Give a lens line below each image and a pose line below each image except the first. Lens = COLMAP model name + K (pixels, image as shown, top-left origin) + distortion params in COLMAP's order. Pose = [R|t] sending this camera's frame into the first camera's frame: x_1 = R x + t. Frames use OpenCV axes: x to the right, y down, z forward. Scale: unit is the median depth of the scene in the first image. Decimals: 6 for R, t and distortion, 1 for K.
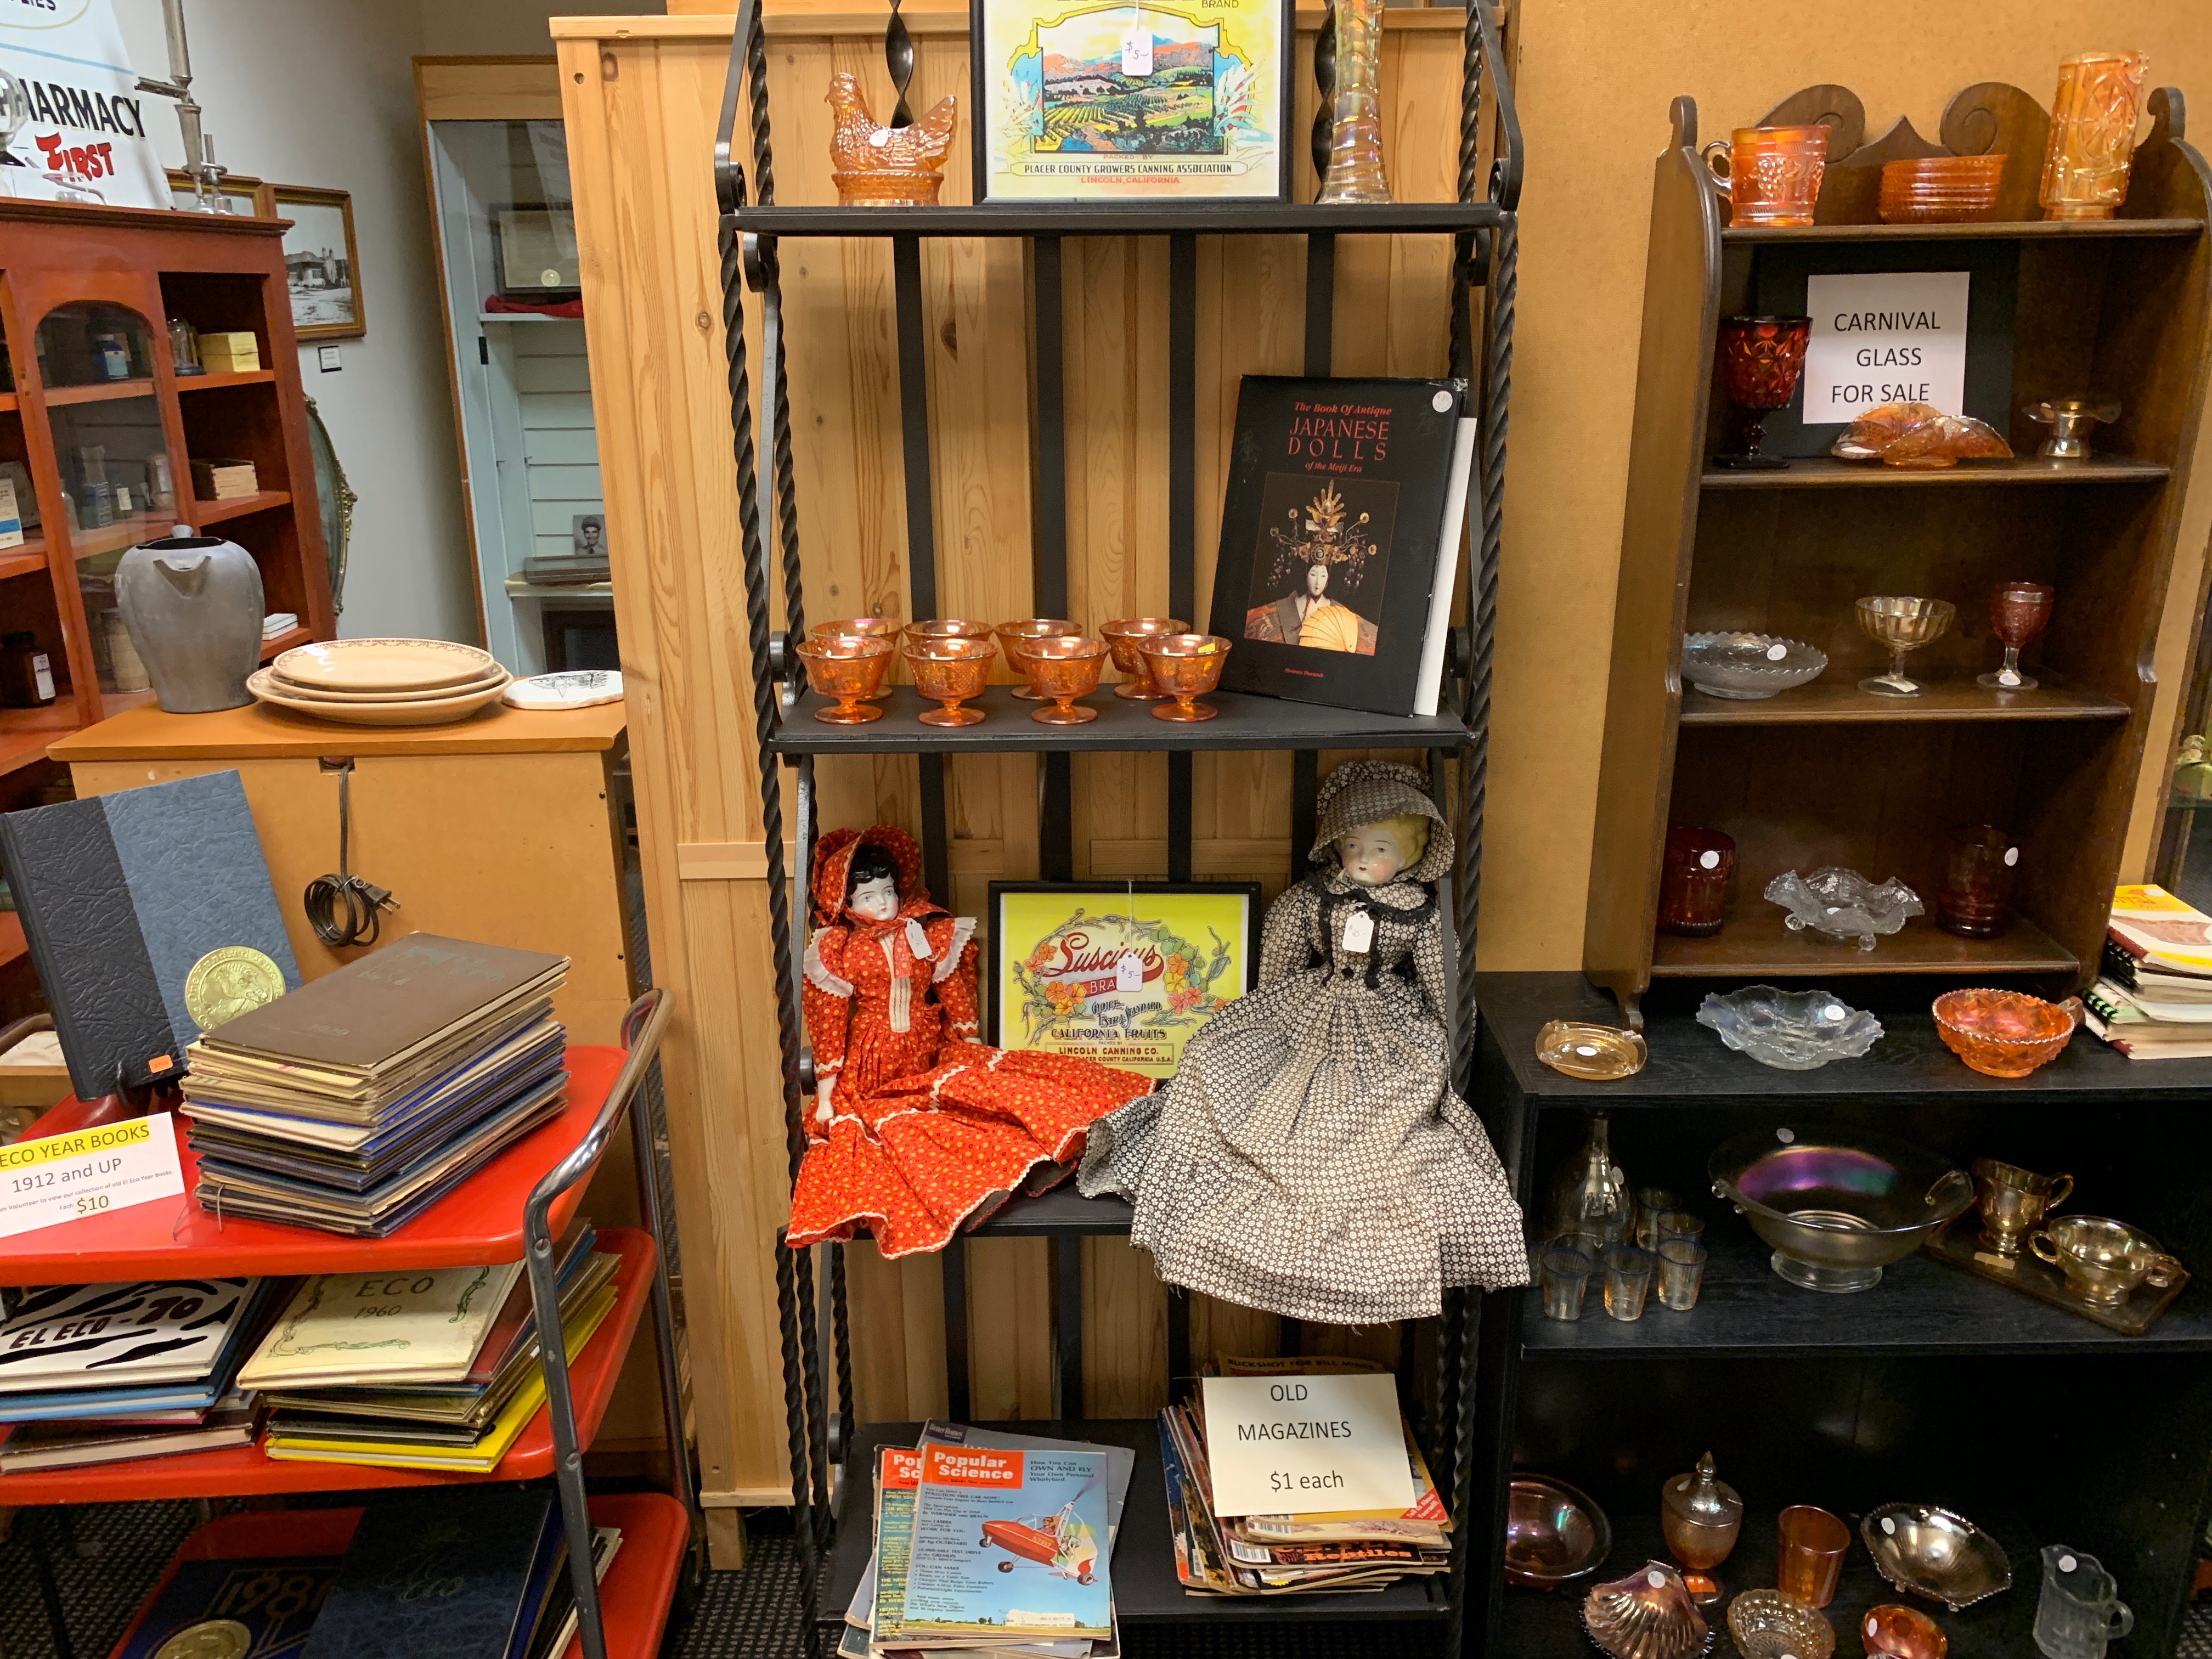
lens RADIAL K [[1725.6, 0, 1108.2], [0, 1725.6, 844.2], [0, 0, 1]] dist [0.044279, -0.050371]
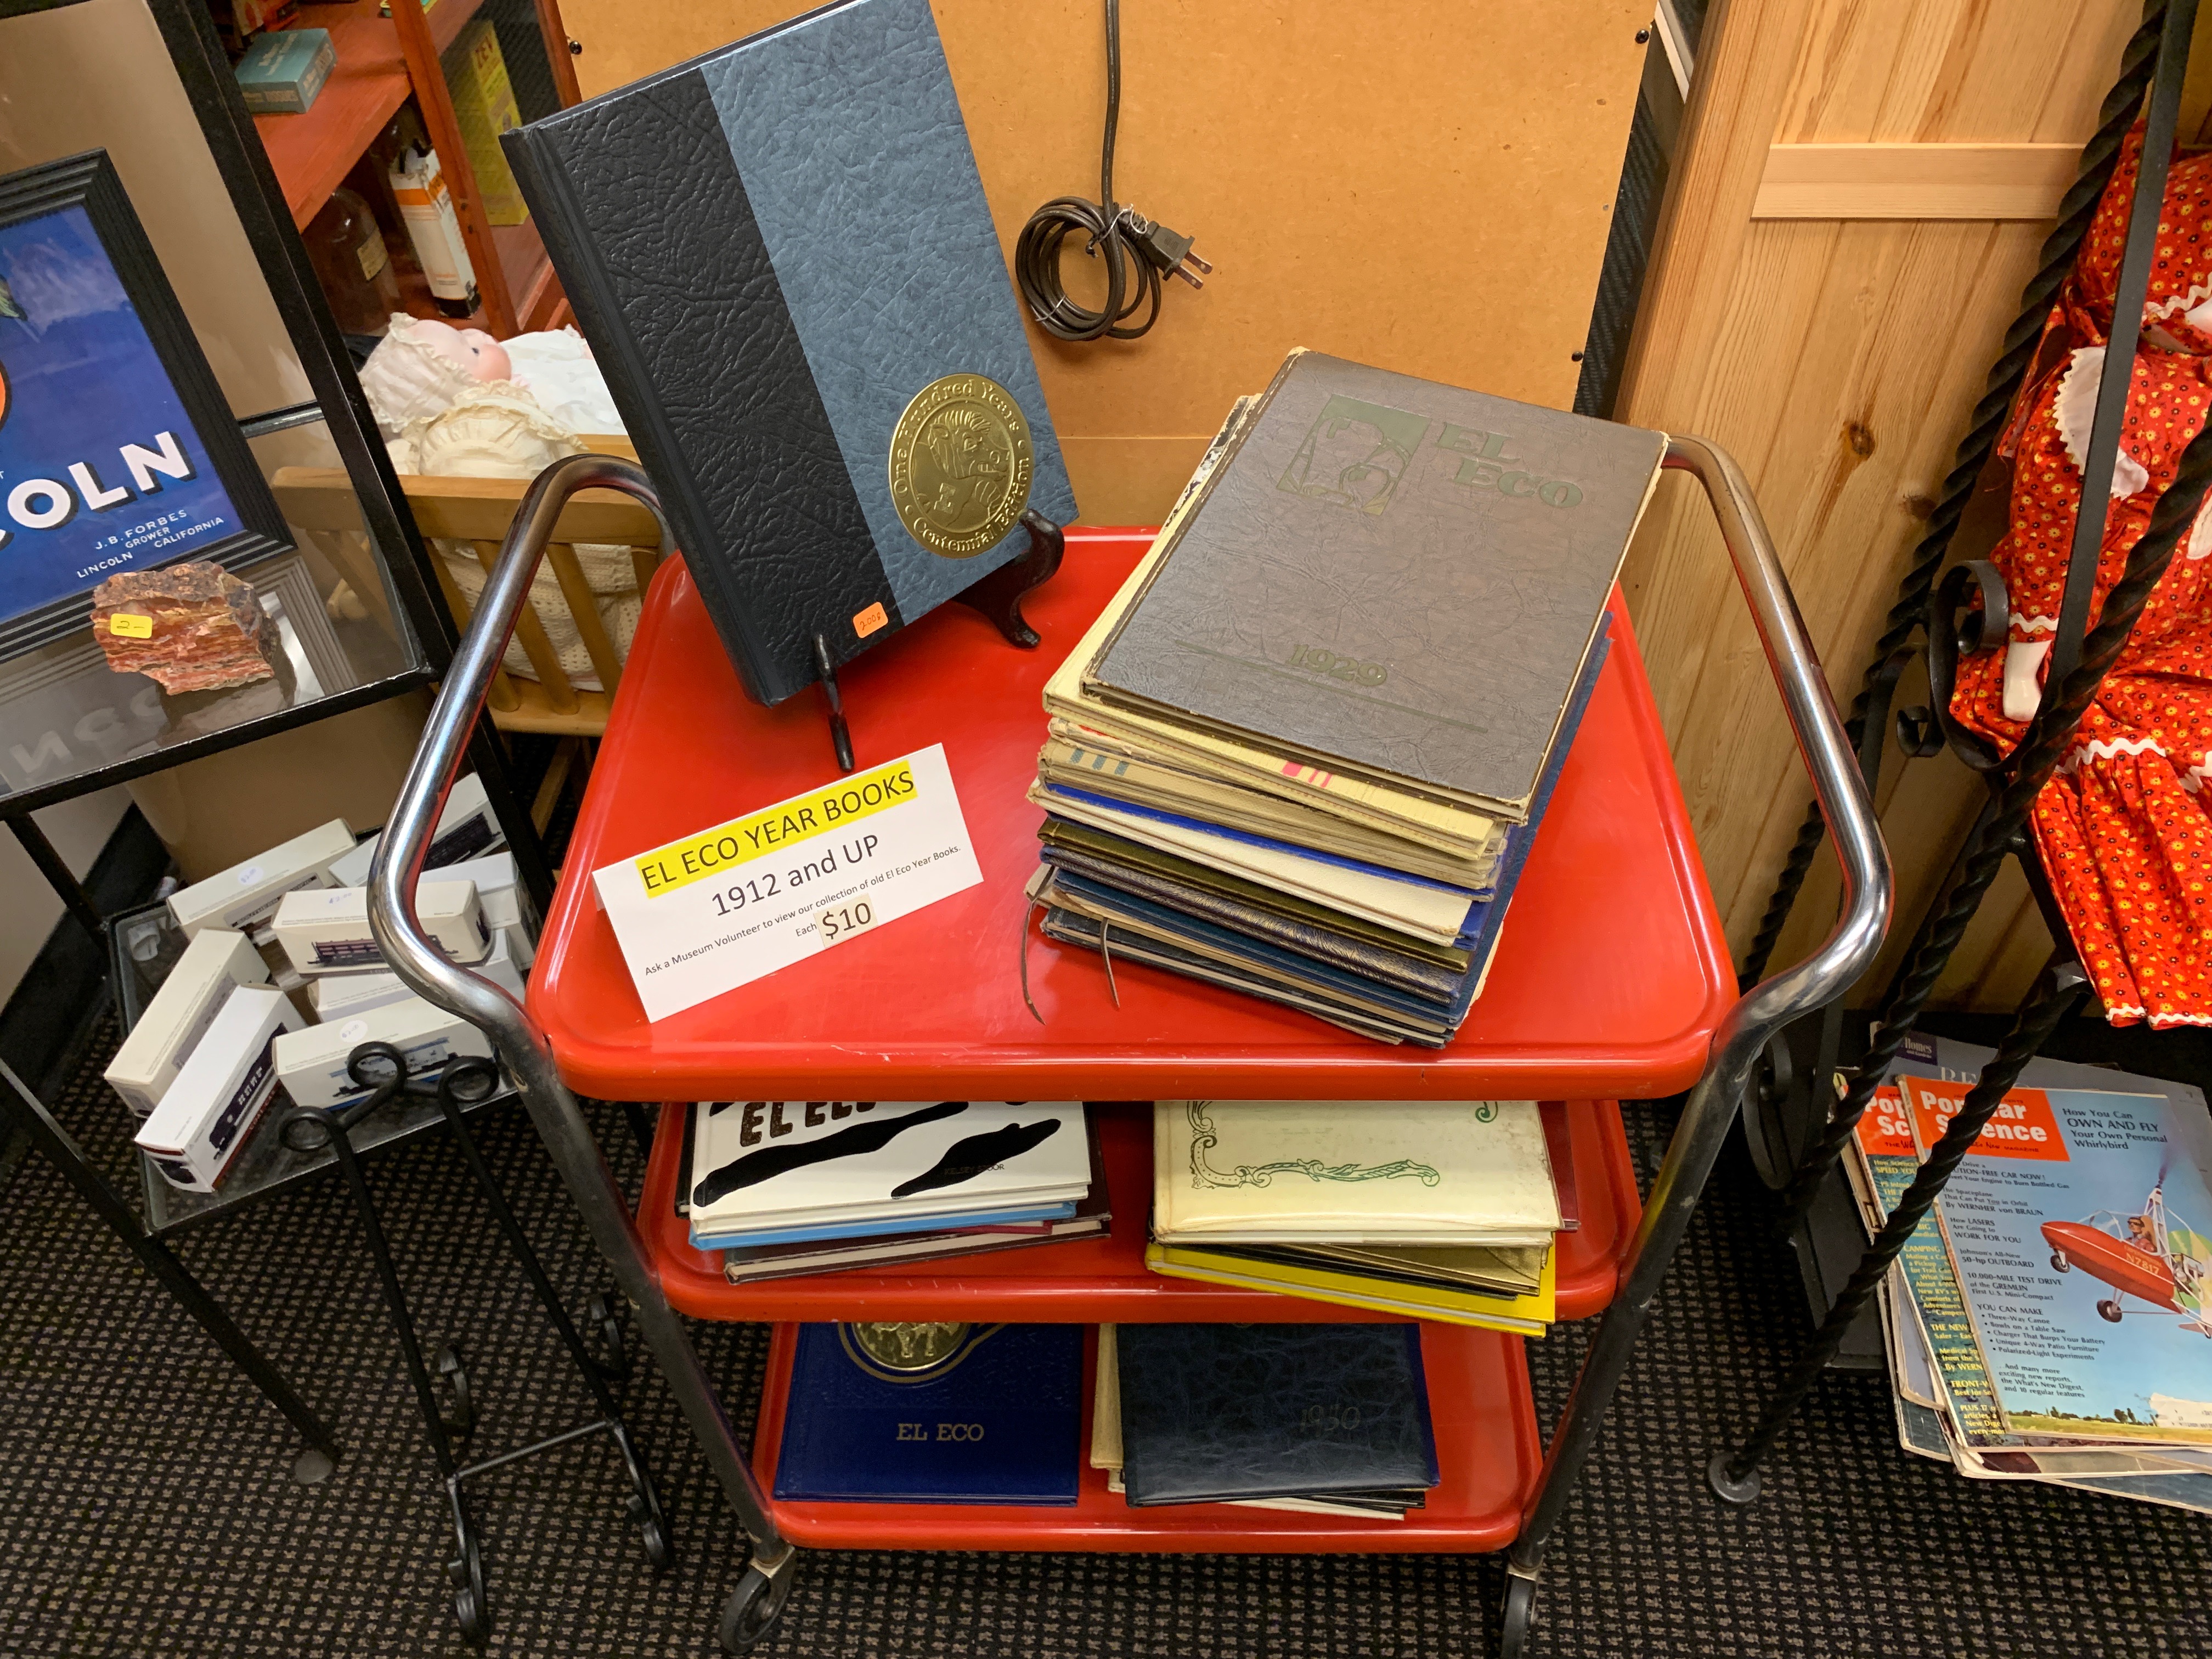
lens RADIAL K [[1725.6, 0, 1104.4], [0, 1725.6, 828.8], [0, 0, 1]] dist [0.044279, -0.050371]
pose [[0.998617, 0.034582, -0.039599, -0.446608], [-0.010075, 0.865129, 0.501449, -0.084289], [0.051600, -0.500356, 0.864281, 0.510062]]
